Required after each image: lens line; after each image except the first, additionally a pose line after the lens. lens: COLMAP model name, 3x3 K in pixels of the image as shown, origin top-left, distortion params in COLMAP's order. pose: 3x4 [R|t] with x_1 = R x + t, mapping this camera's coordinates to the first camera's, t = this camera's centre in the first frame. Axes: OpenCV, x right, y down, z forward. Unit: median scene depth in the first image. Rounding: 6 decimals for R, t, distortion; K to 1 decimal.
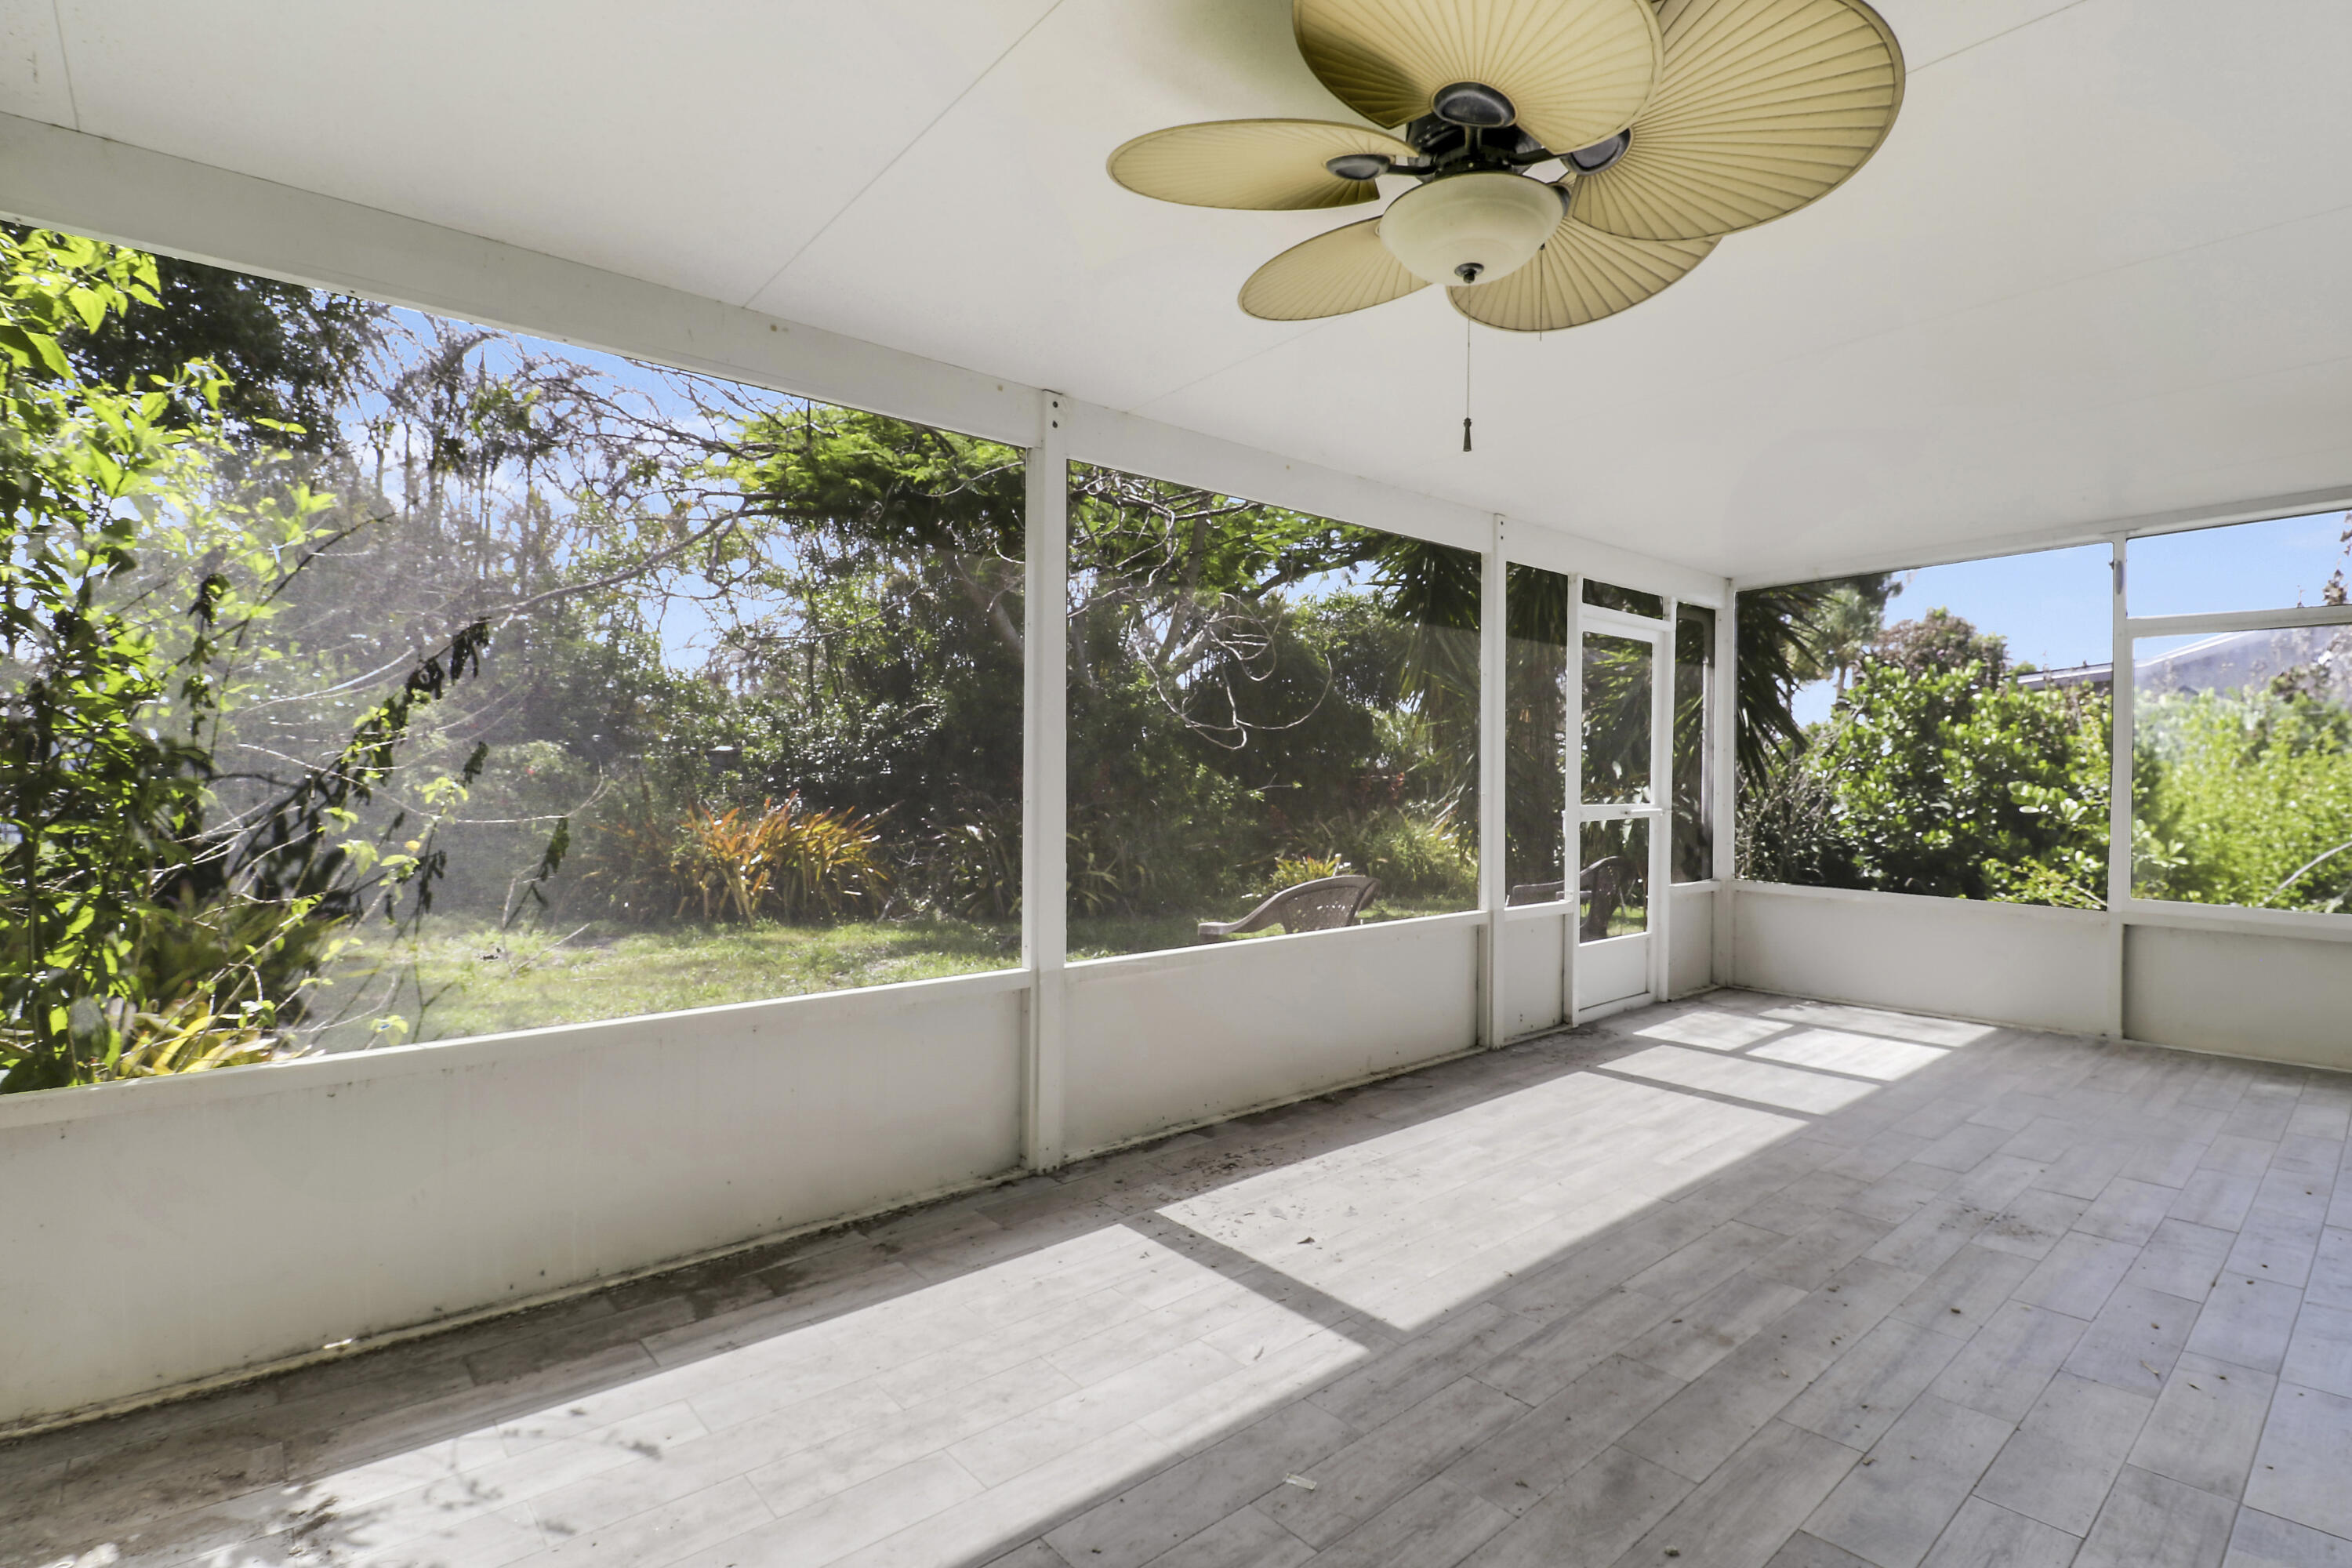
lens RADIAL K [[1163.3, 0, 1176.0], [0, 1163.3, 784.0], [0, 0, 1]] dist [-0.000706, -0.024095]
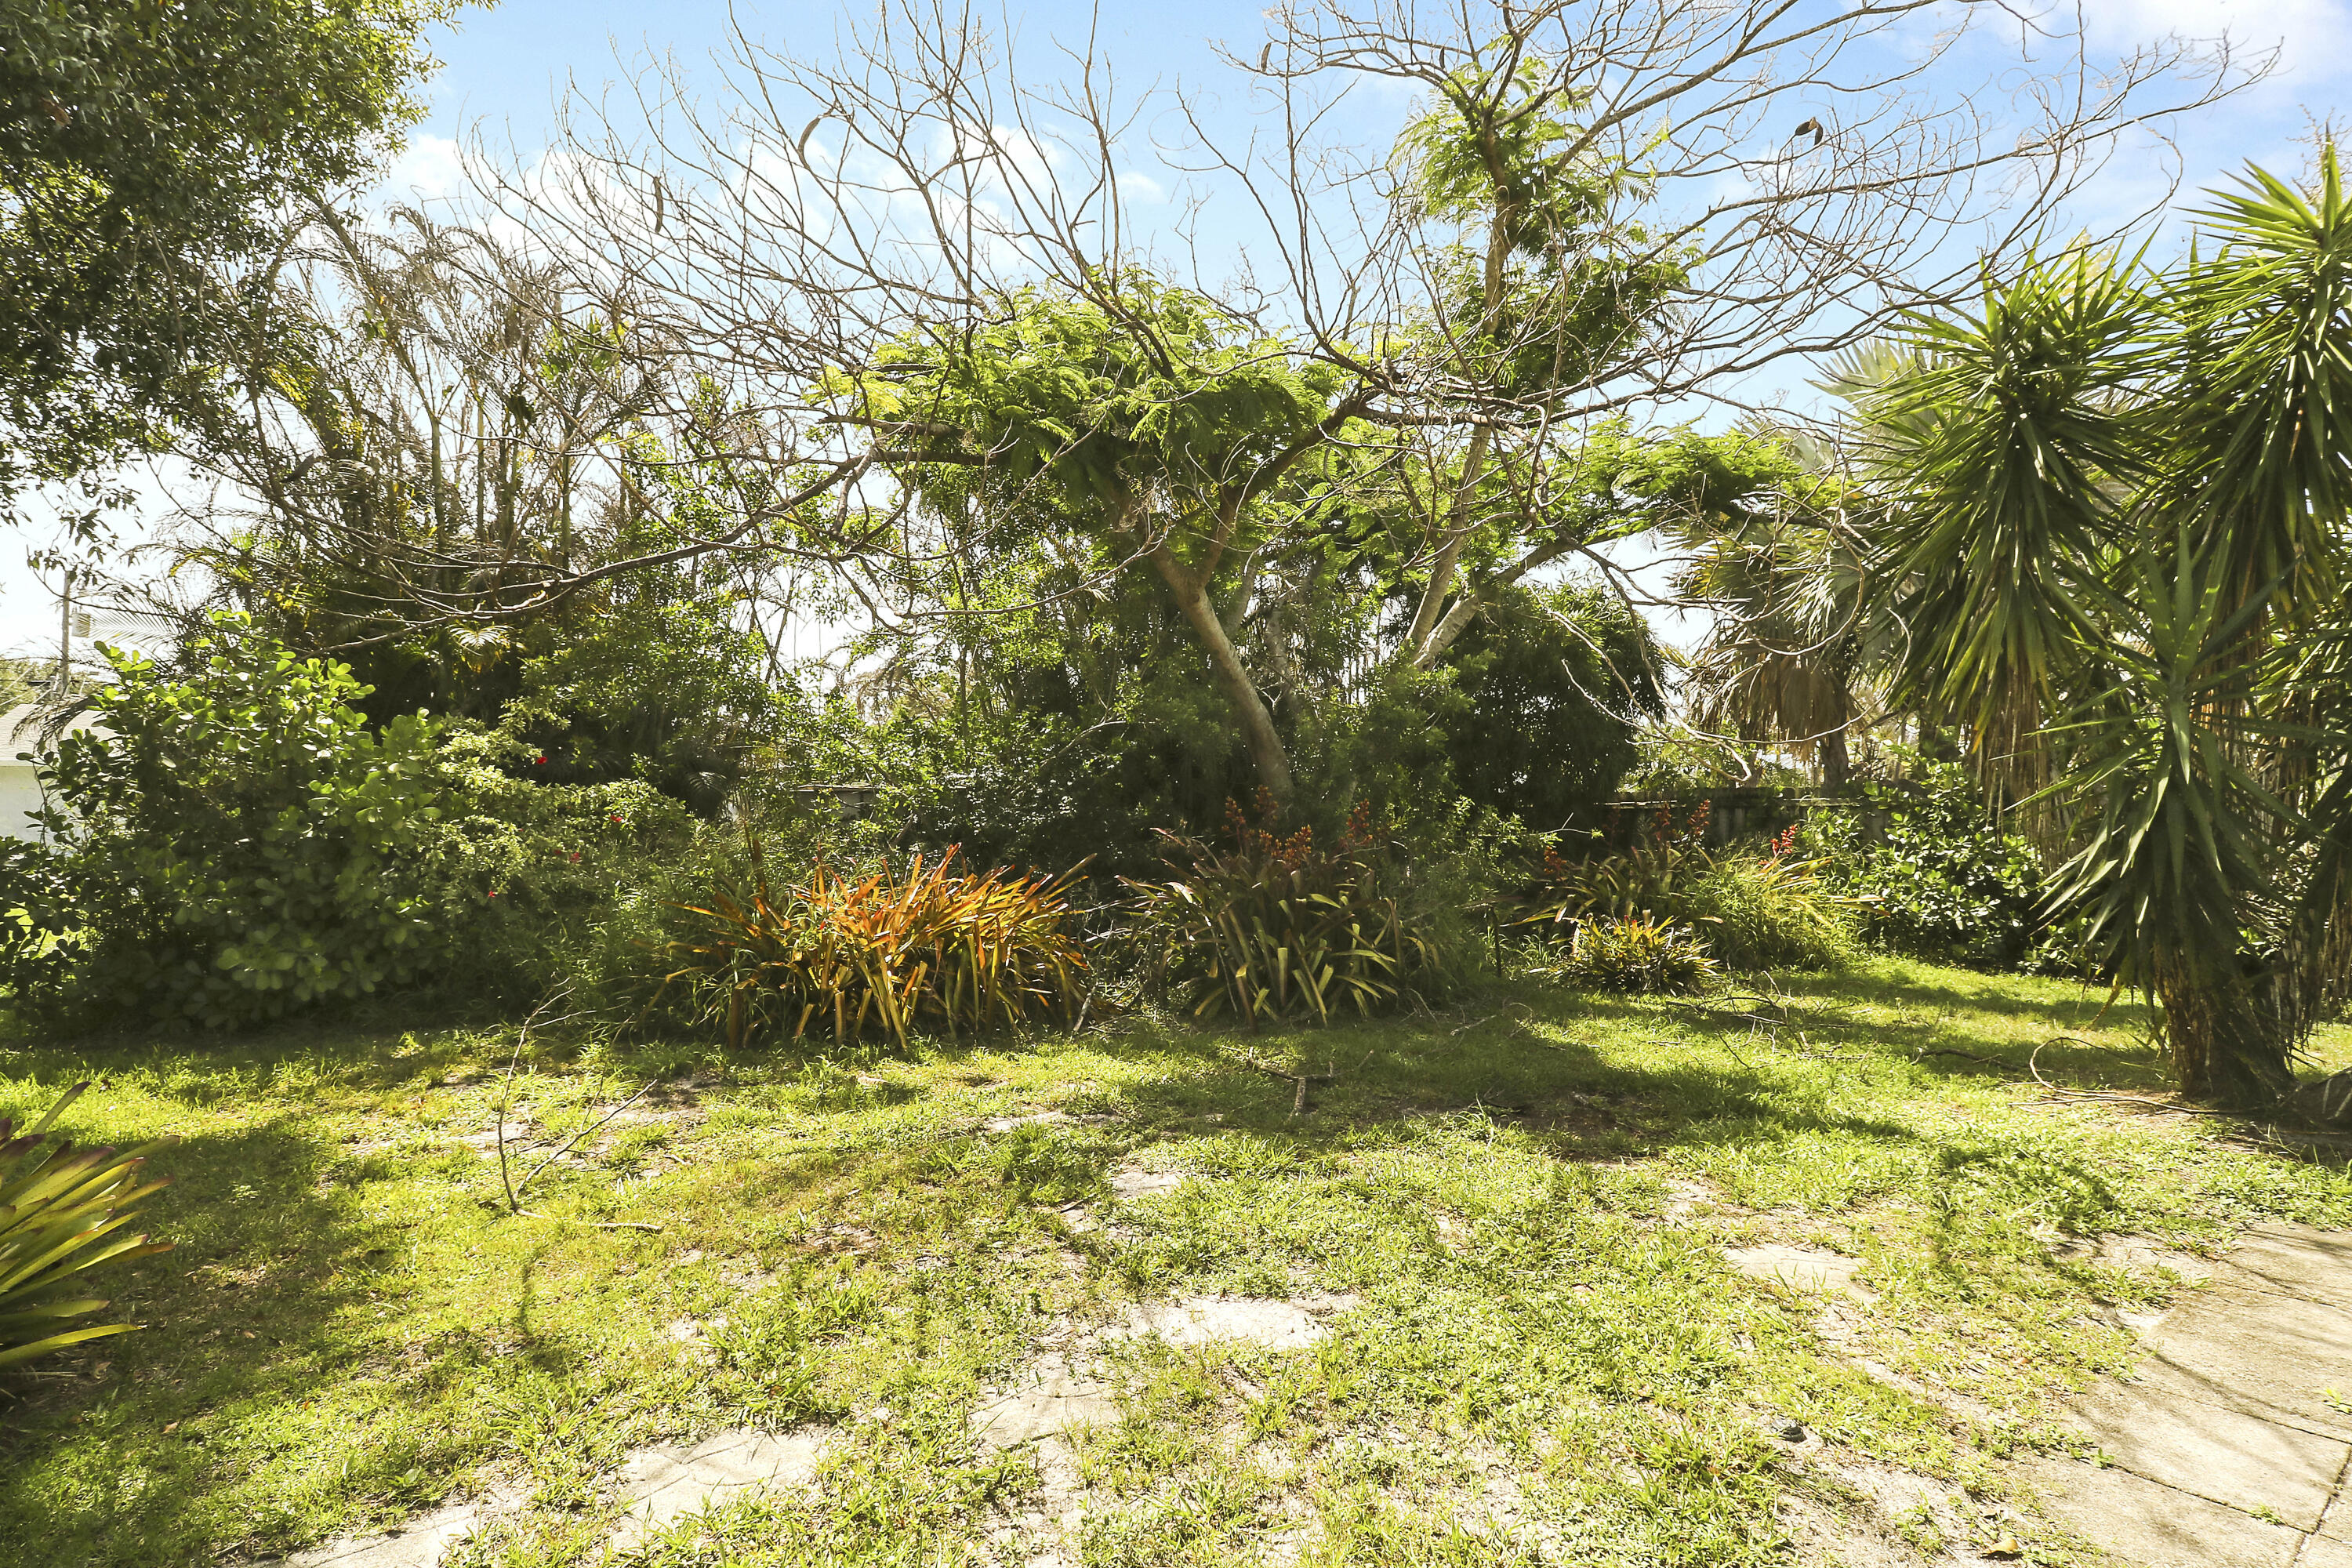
lens RADIAL K [[1163.3, 0, 1176.0], [0, 1163.3, 784.0], [0, 0, 1]] dist [-0.000706, -0.024095]
pose [[0.995030, -0.013229, -0.098688, -0.117745], [0.011558, 0.999780, -0.017487, -0.017743], [0.098898, 0.016260, 0.994965, 0.288058]]
